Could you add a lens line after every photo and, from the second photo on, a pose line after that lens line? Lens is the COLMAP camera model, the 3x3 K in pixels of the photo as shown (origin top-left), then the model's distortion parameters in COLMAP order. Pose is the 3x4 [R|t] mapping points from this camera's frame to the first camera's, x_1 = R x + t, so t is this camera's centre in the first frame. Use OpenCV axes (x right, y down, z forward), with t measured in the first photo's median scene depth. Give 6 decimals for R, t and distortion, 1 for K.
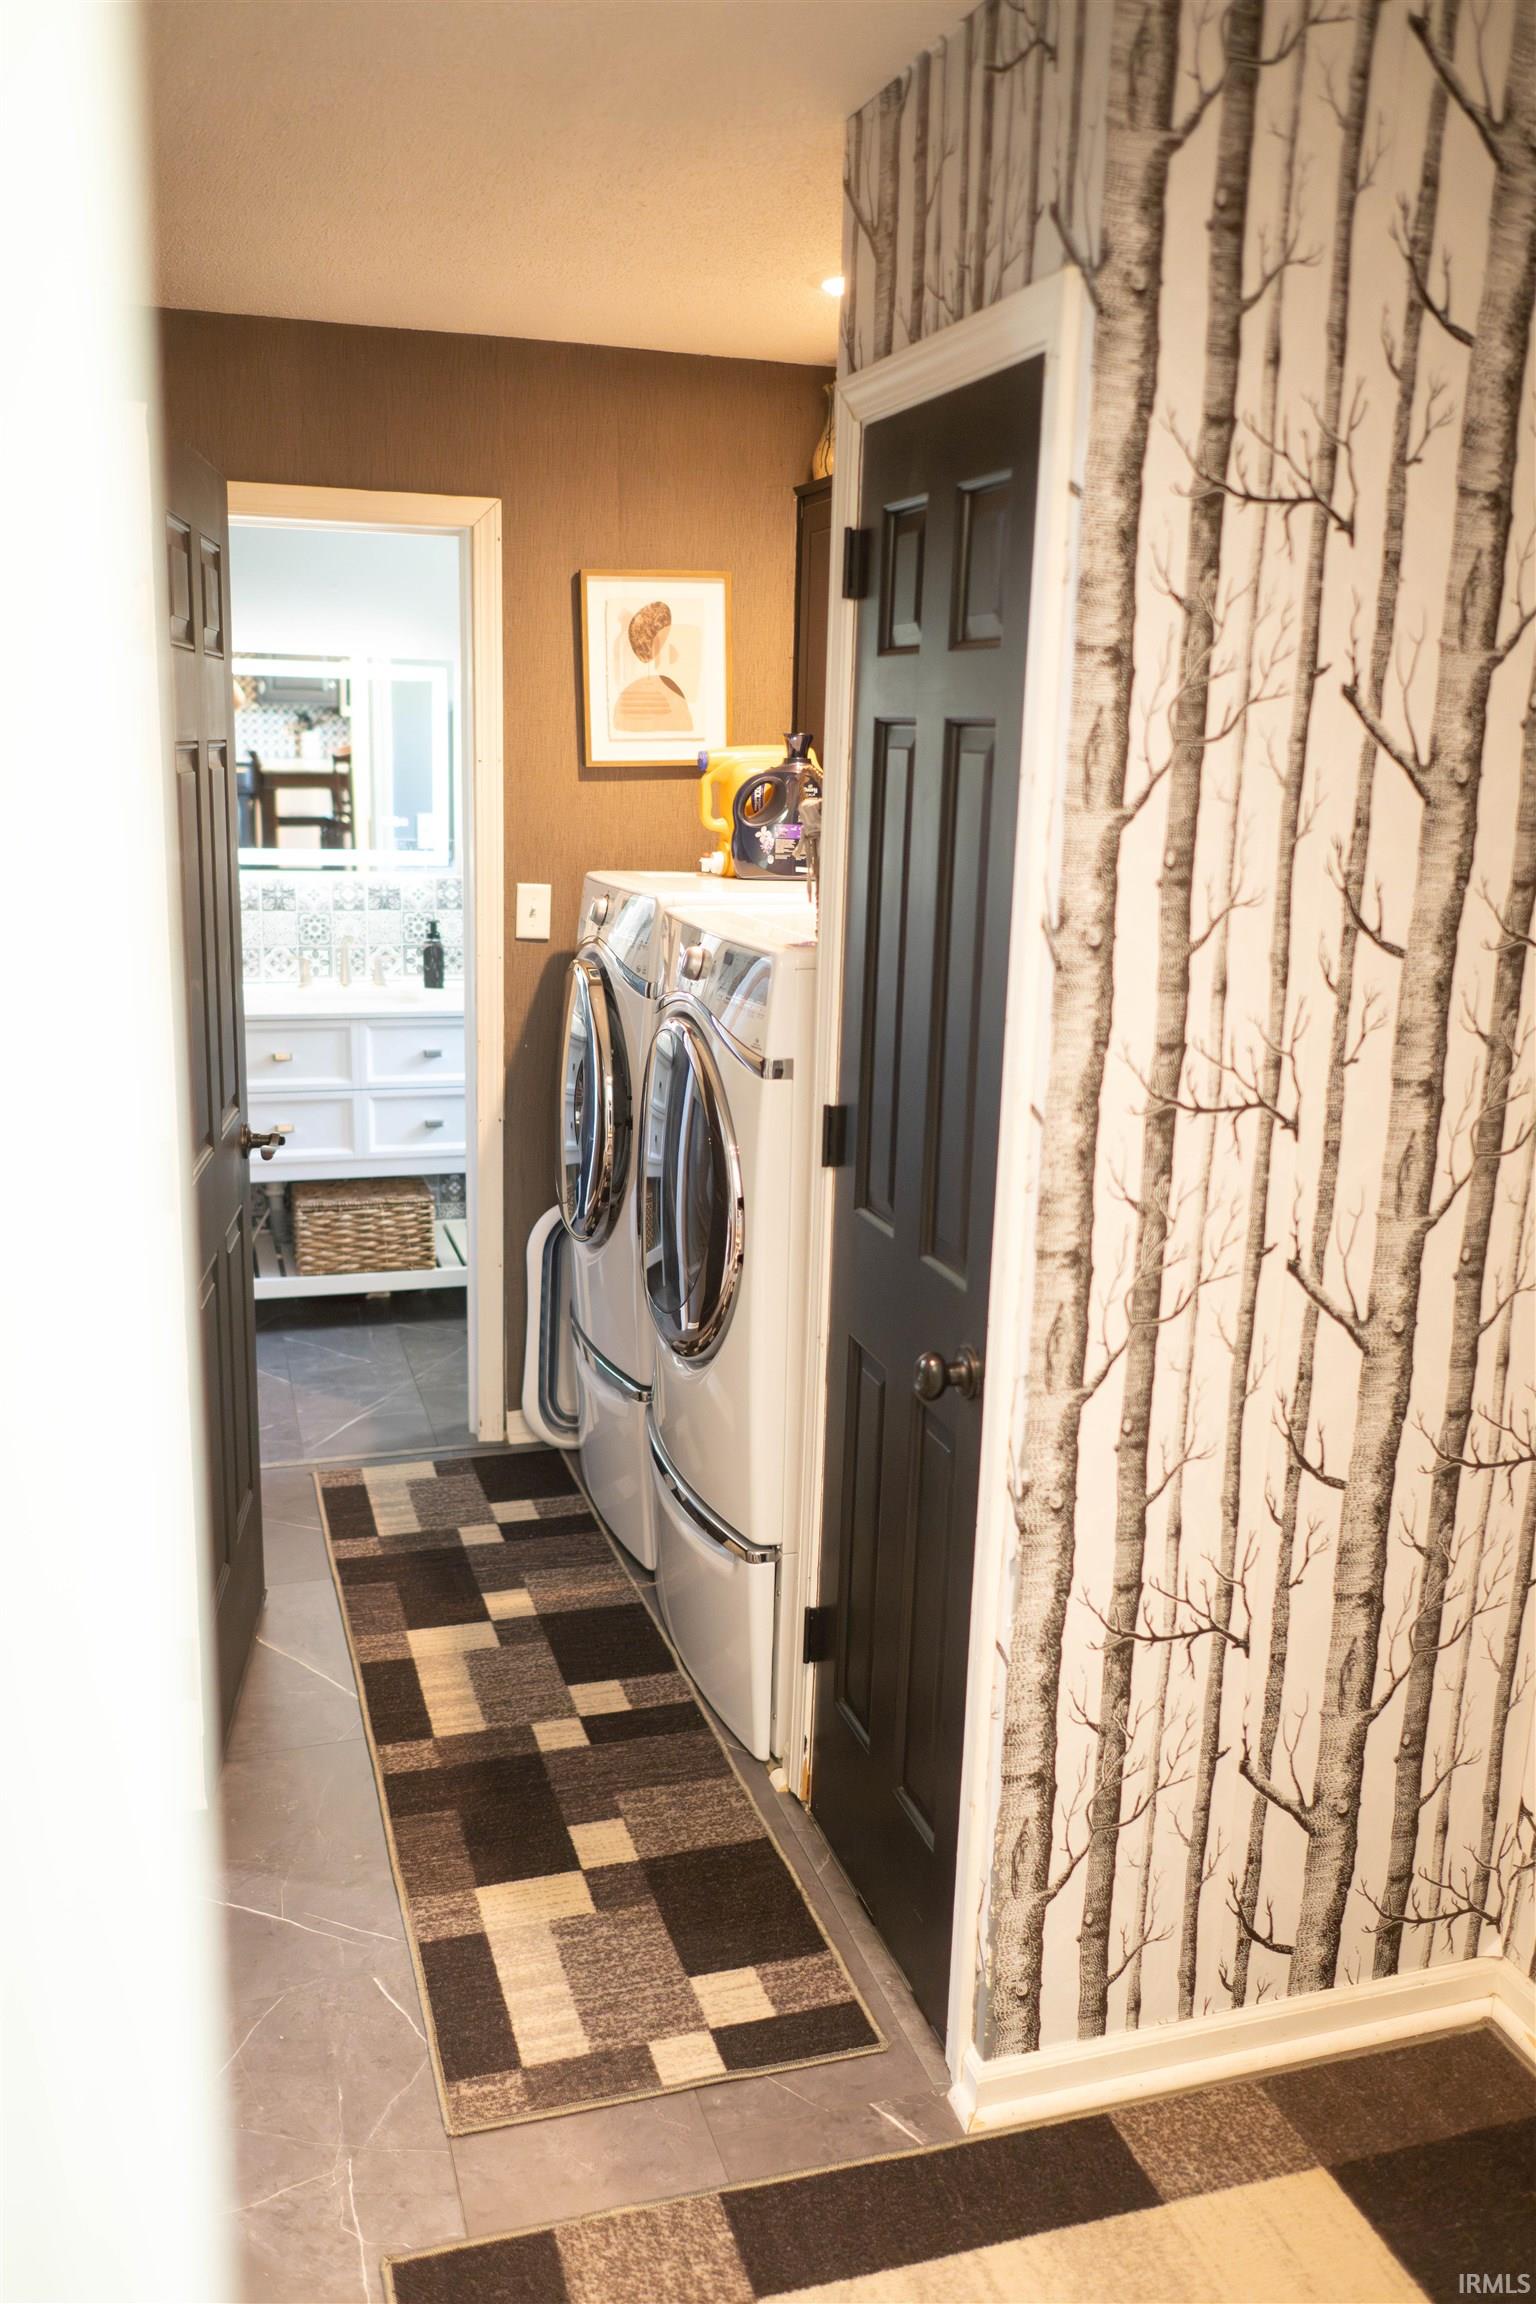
lens RADIAL K [[1867.3, 0, 768.0], [0, 1867.3, 1152.0], [0, 0, 1]] dist [0.005706, -0.005339]
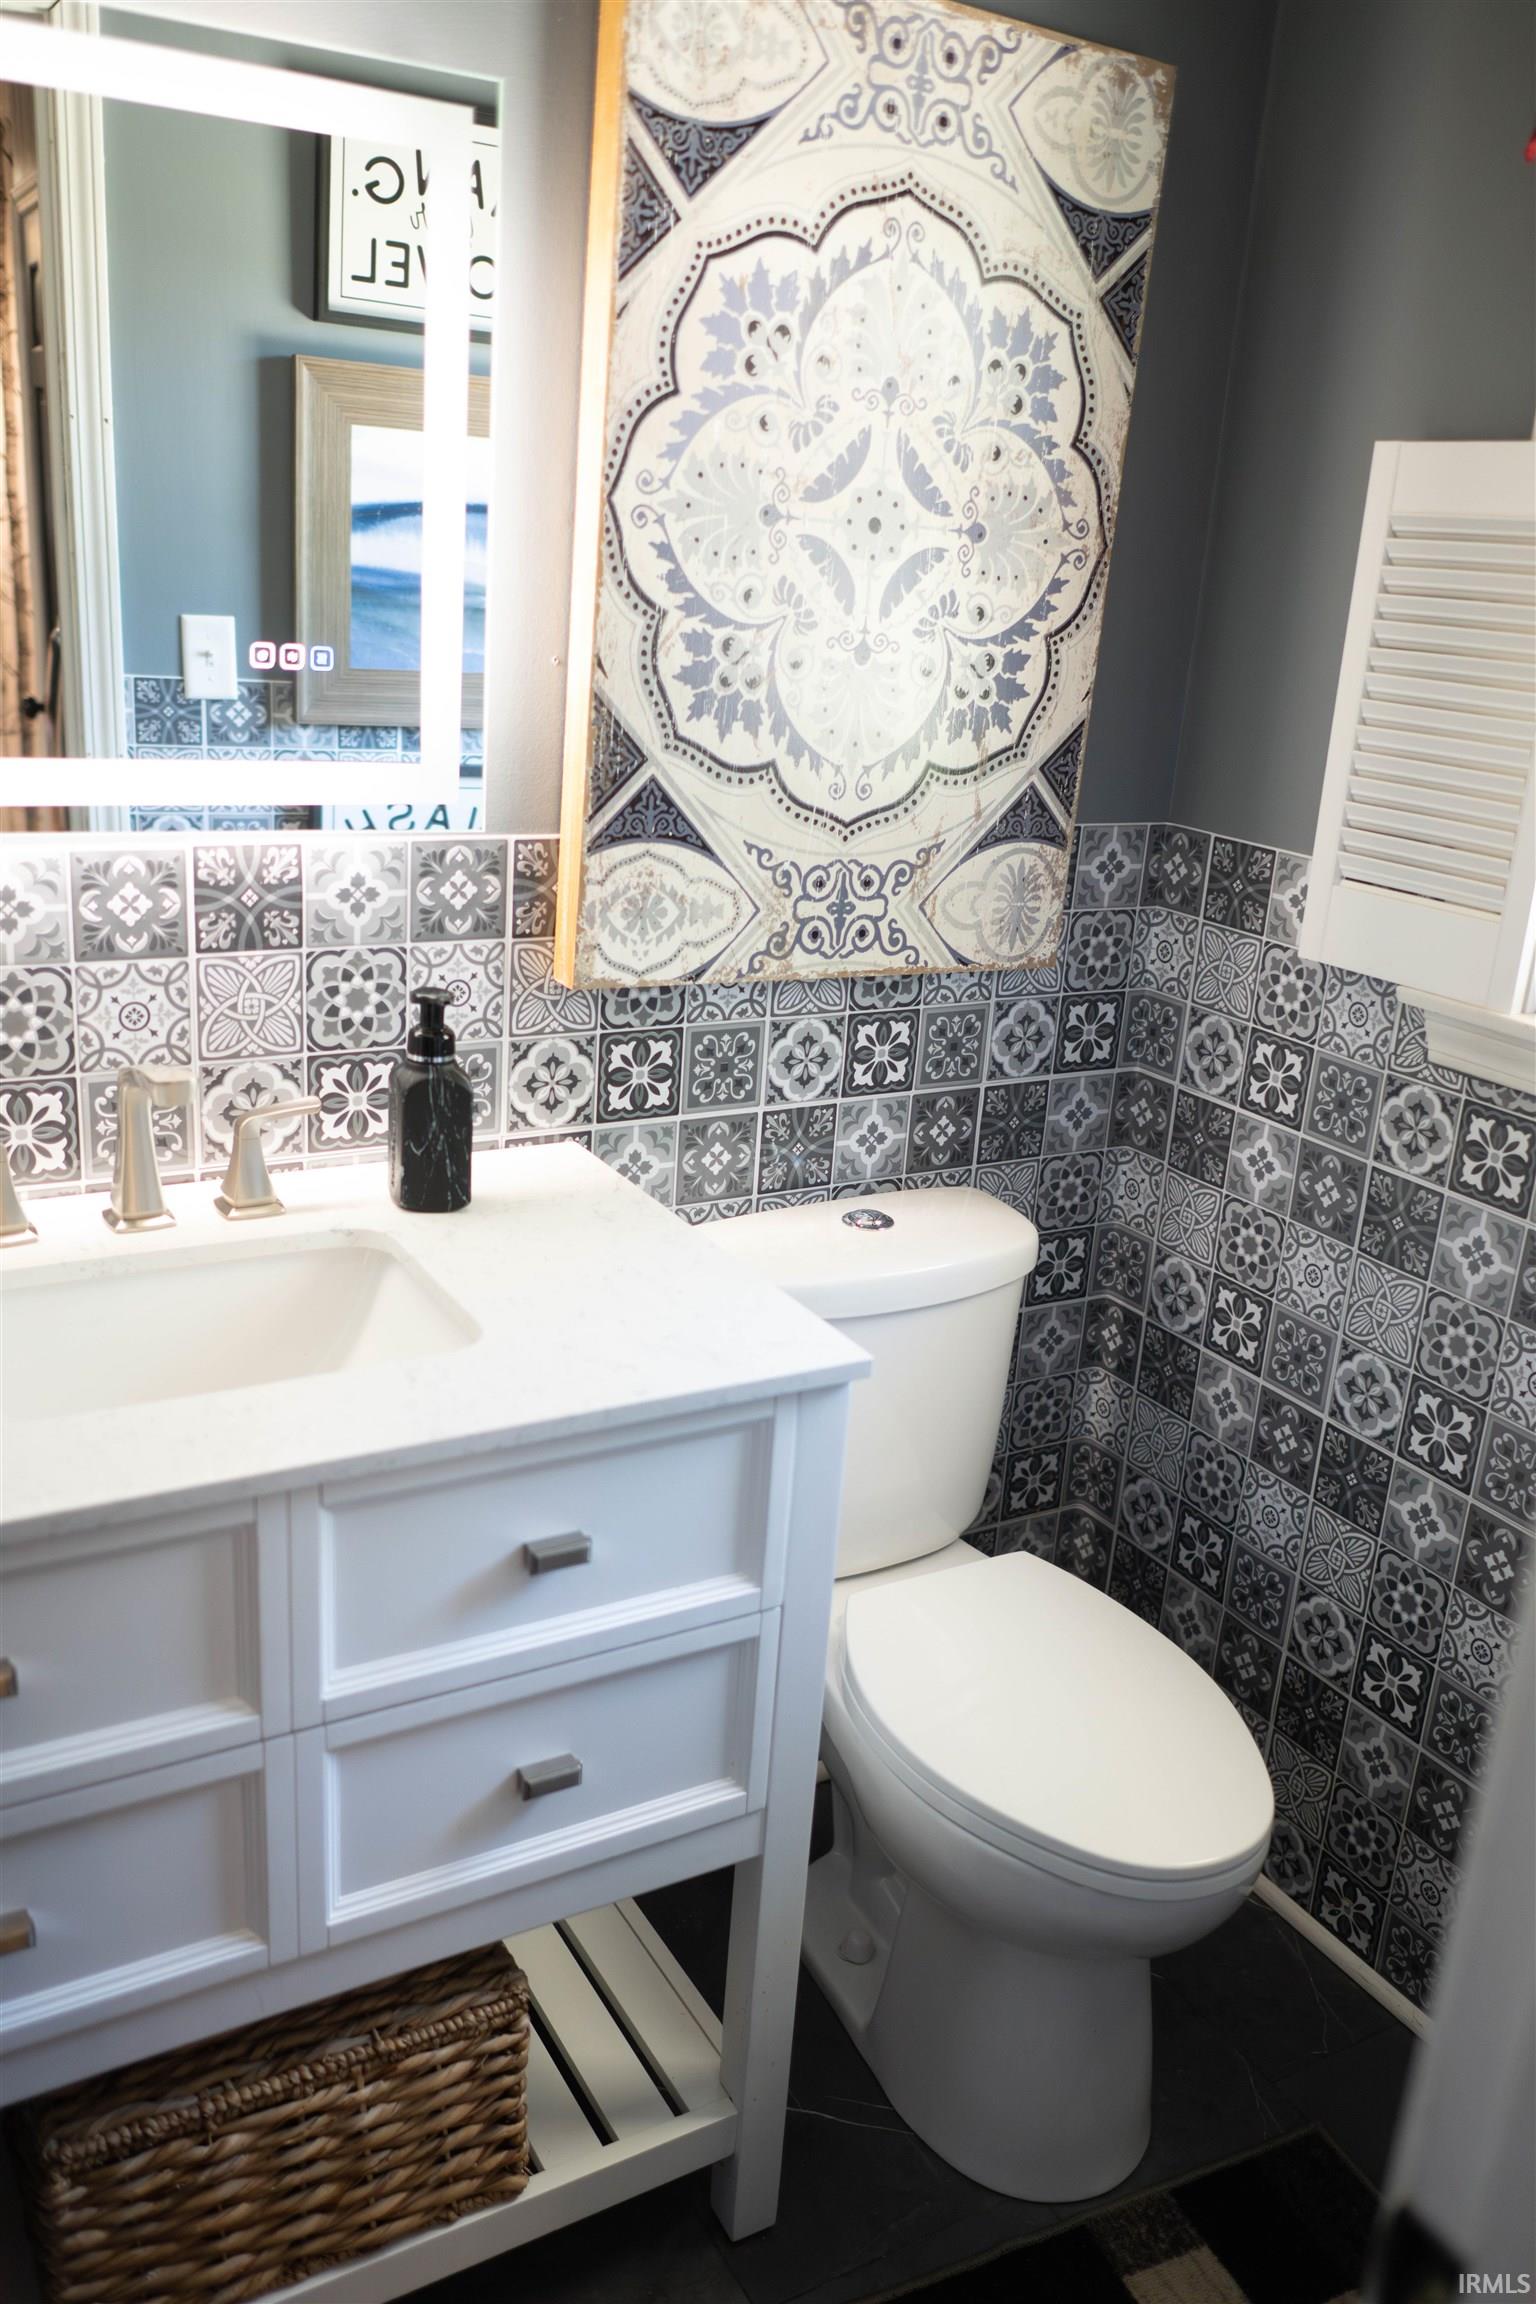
lens RADIAL K [[1867.3, 0, 768.0], [0, 1867.3, 1152.0], [0, 0, 1]] dist [0.005706, -0.005339]
pose [[0.974806, -0.032792, 0.220629, -0.193334], [0.008349, 0.993805, 0.110820, -0.131373], [-0.222897, -0.106186, 0.969042, 0.689225]]
